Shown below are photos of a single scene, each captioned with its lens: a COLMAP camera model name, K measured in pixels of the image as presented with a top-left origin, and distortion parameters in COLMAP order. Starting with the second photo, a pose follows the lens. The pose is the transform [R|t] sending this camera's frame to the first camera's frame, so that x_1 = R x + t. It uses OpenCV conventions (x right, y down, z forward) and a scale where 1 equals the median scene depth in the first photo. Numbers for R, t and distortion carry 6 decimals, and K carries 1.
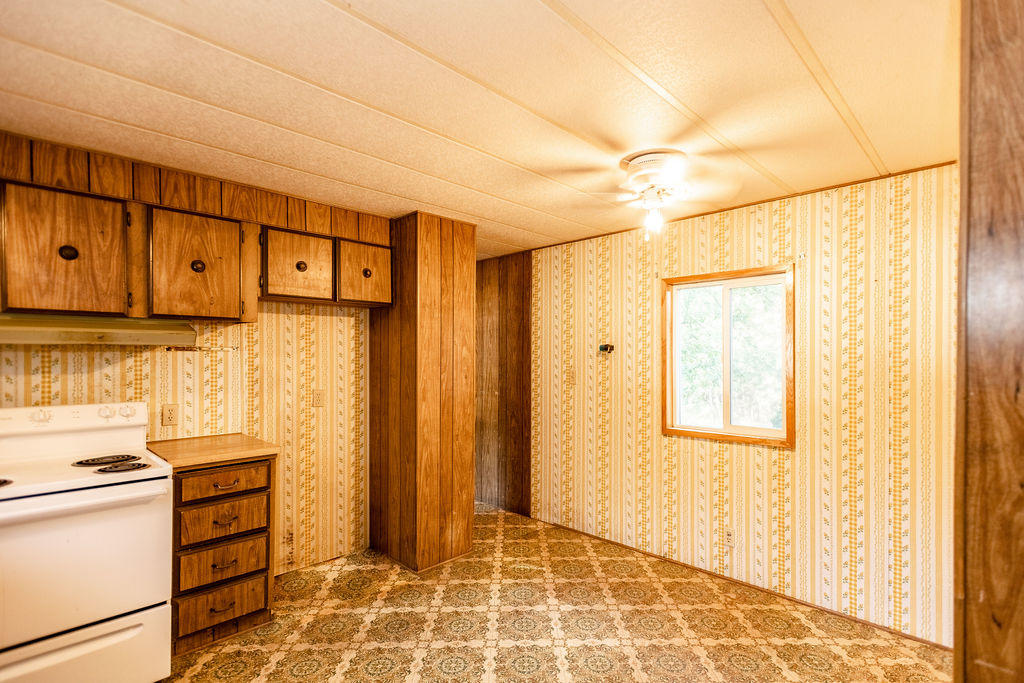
lens RADIAL K [[489.5, 0, 536.2], [0, 489.5, 356.7], [0, 0, 1]] dist [0.006714, 0.000520]
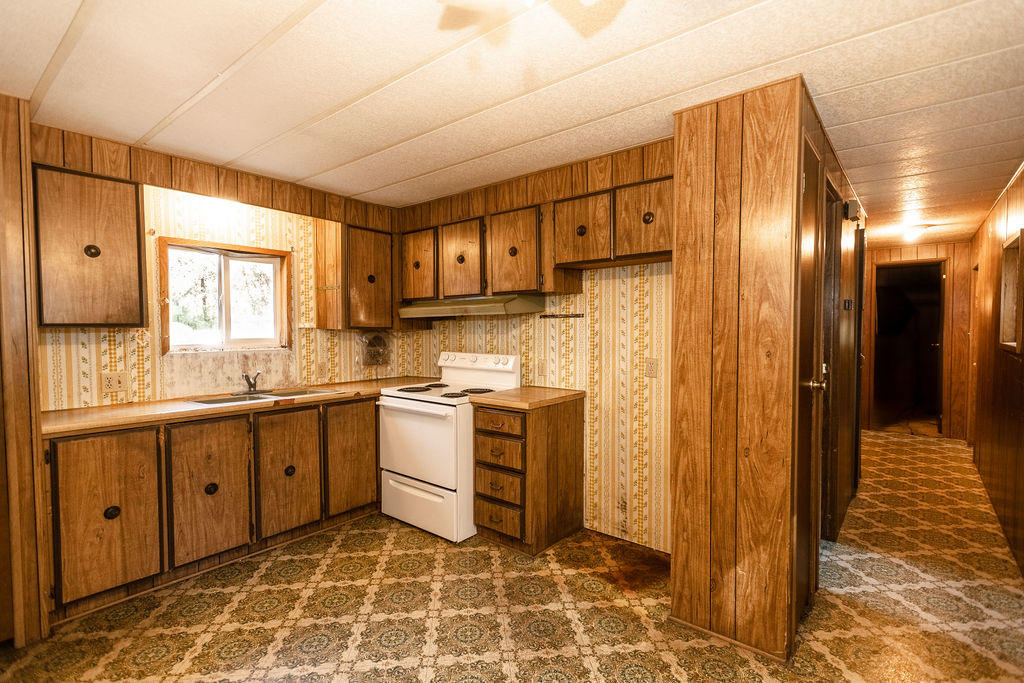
lens RADIAL K [[489.5, 0, 513.5], [0, 489.5, 344.0], [0, 0, 1]] dist [0.006714, 0.000520]
pose [[0.051171, 0.036348, -0.998028, 0.482952], [0.004806, 0.999317, 0.036642, 0.007286], [0.998678, -0.006672, 0.050961, 0.769926]]
